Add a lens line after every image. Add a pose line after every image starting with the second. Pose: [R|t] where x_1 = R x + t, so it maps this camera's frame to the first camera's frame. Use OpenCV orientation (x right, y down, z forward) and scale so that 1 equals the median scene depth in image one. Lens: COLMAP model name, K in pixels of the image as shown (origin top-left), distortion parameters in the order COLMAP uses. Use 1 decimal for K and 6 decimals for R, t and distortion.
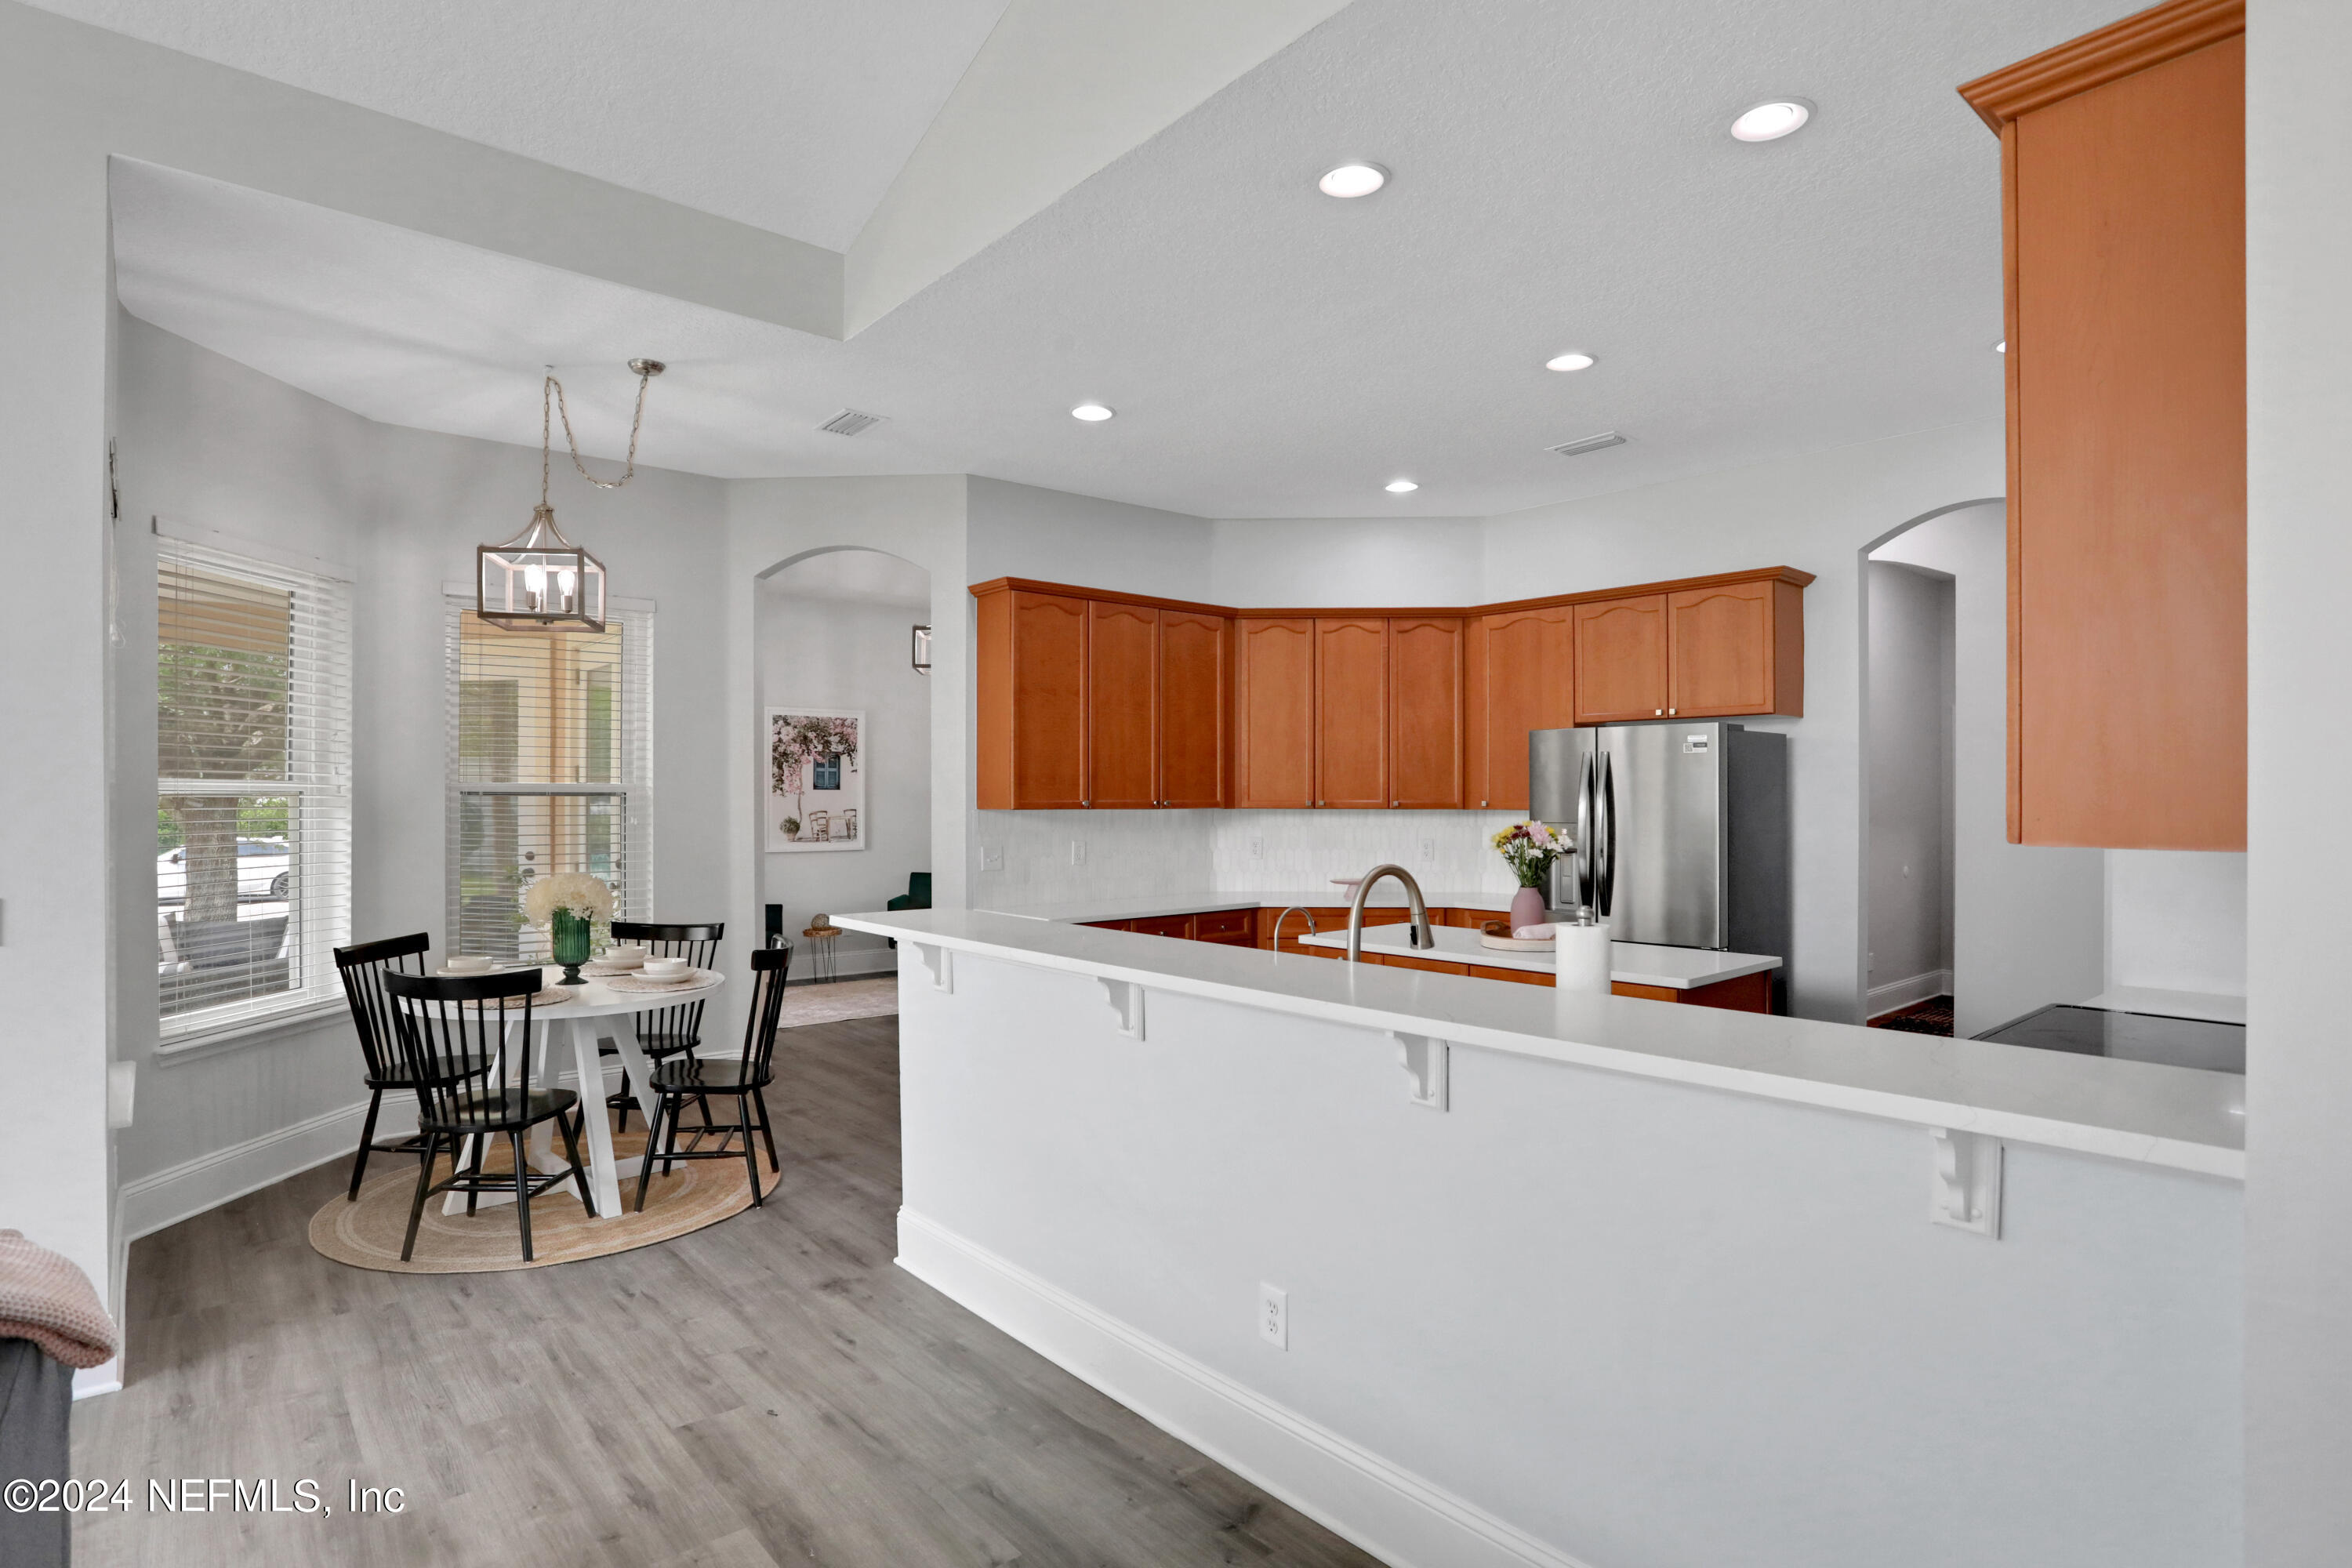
lens RADIAL K [[1169.3, 0, 1176.0], [0, 1169.3, 784.0], [0, 0, 1]] dist [-0.066411, 0.040486]
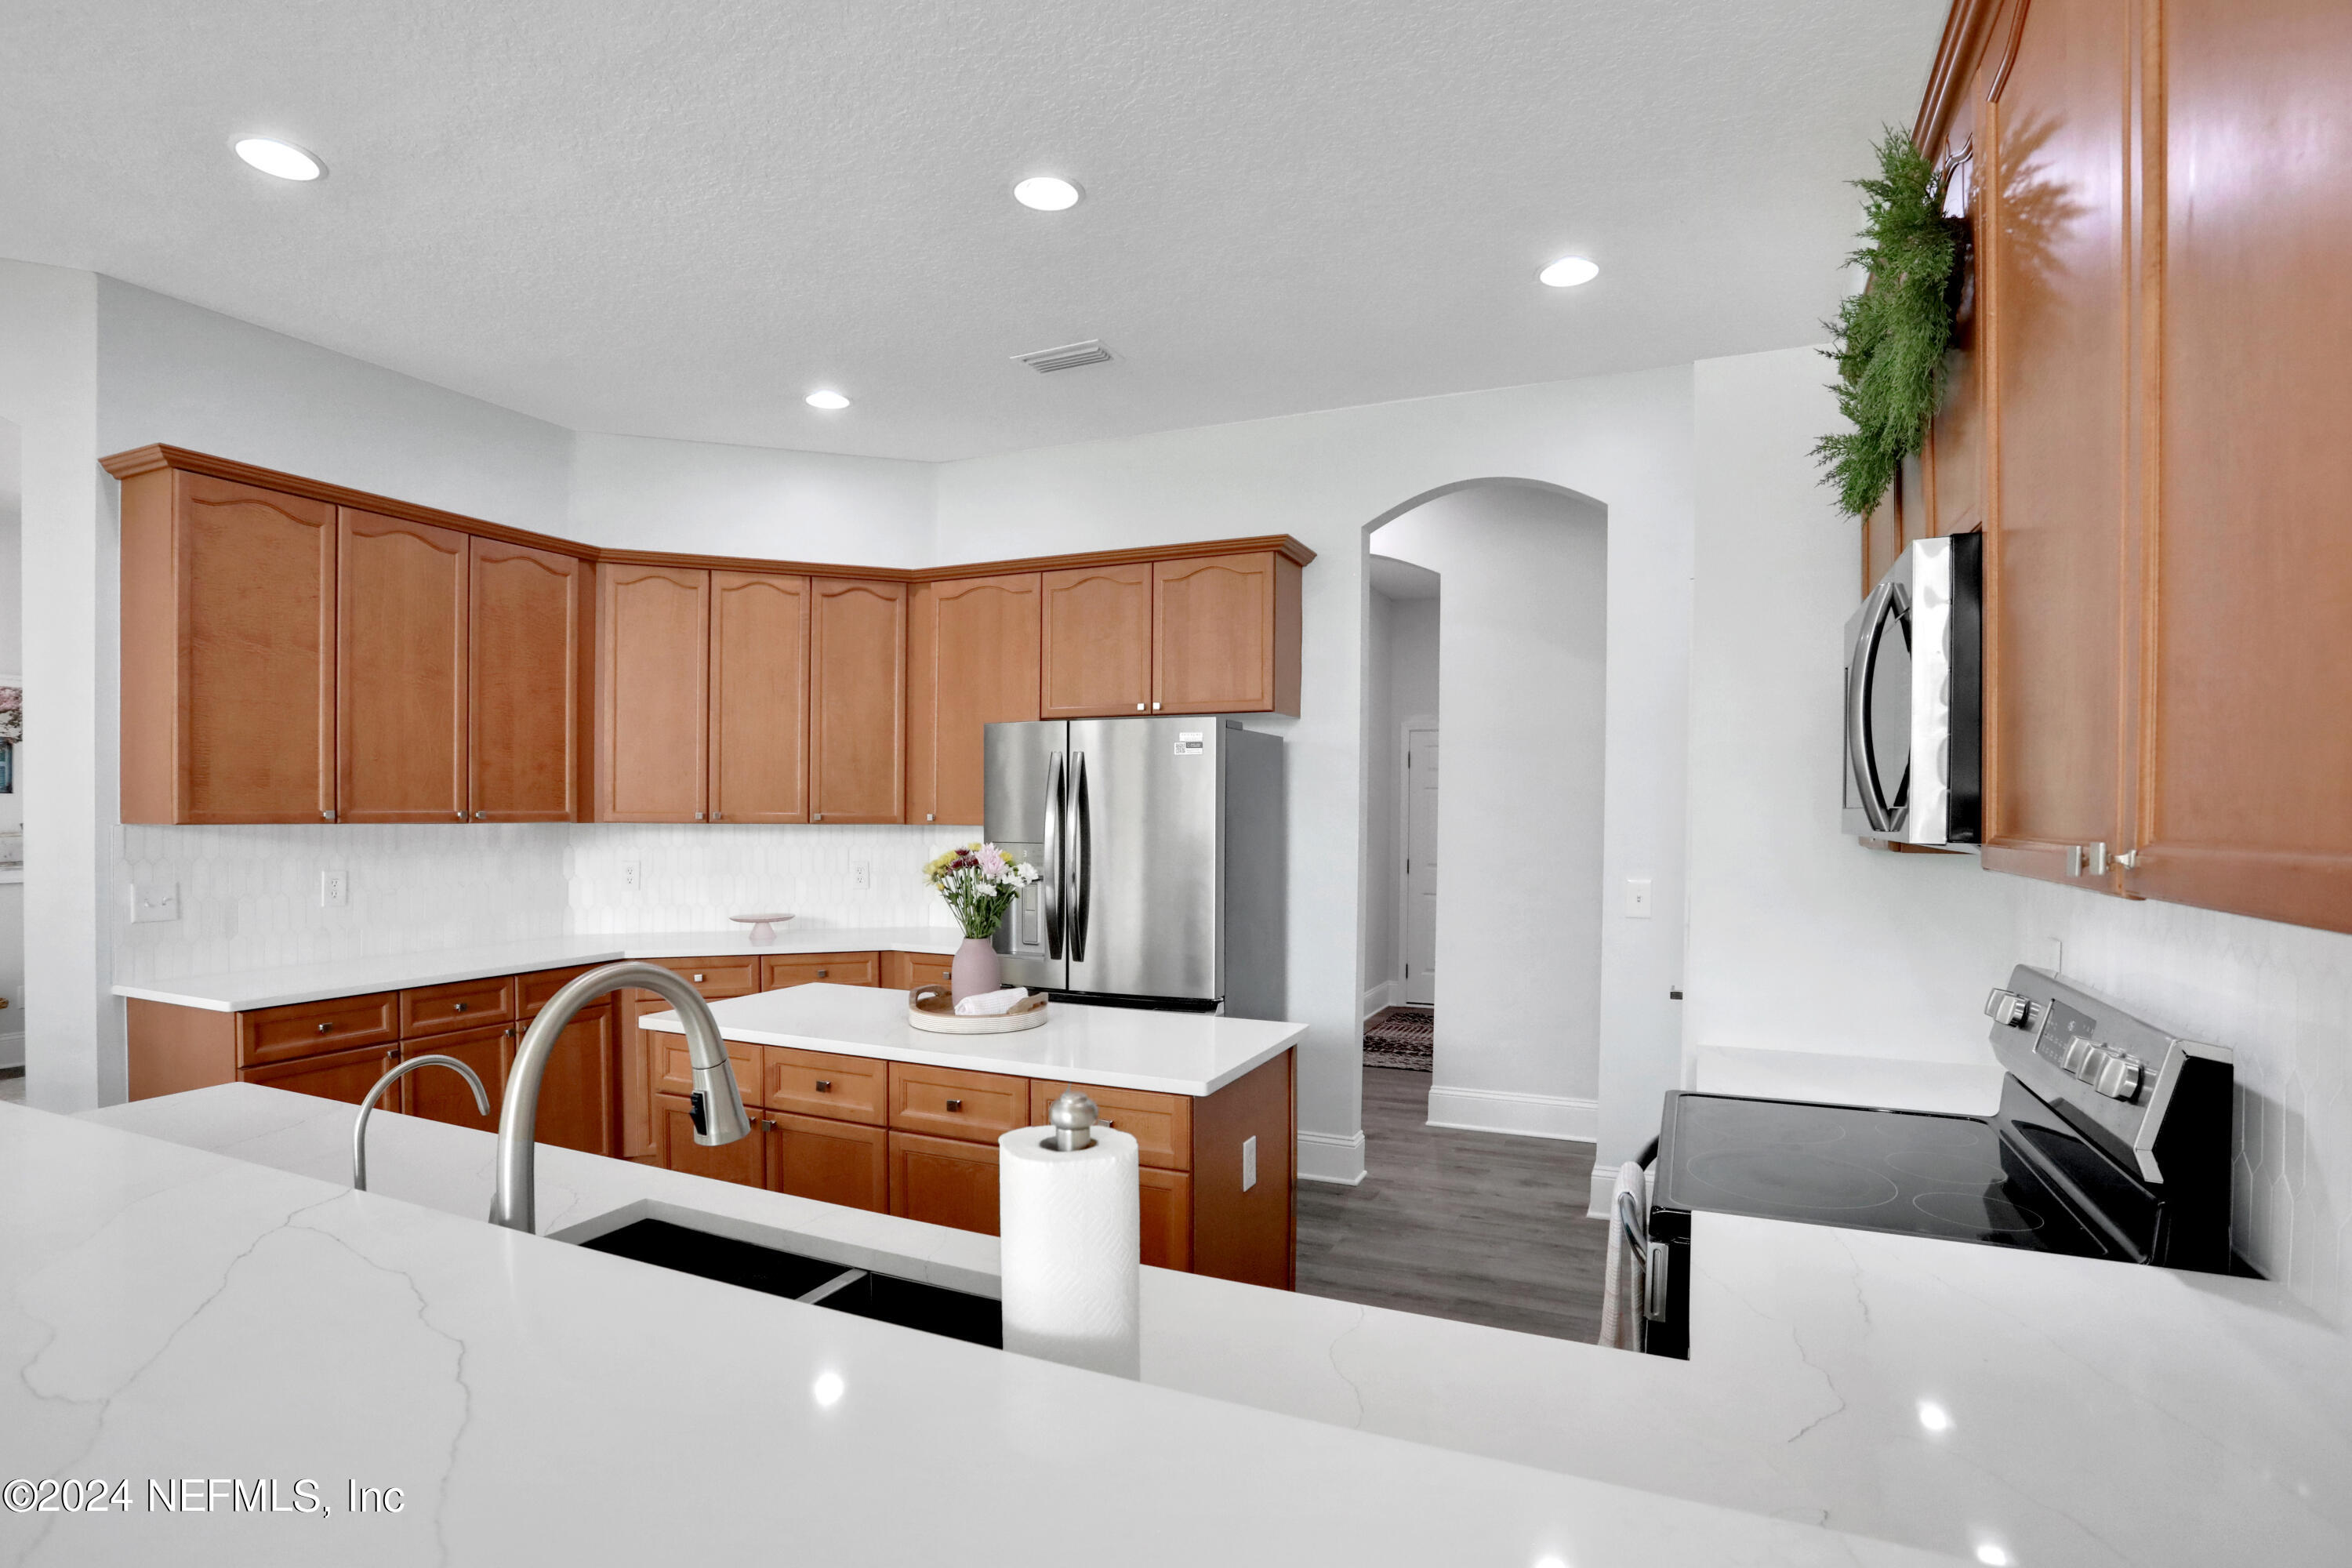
lens RADIAL K [[1124.8, 0, 1185.3], [0, 1124.8, 816.2], [0, 0, 1]] dist [-0.012658, 0.000048]
pose [[0.895612, 0.003236, 0.444825, 0.080281], [-0.010624, 0.999844, 0.014118, 0.003514], [-0.444710, -0.017371, 0.895506, 0.238294]]
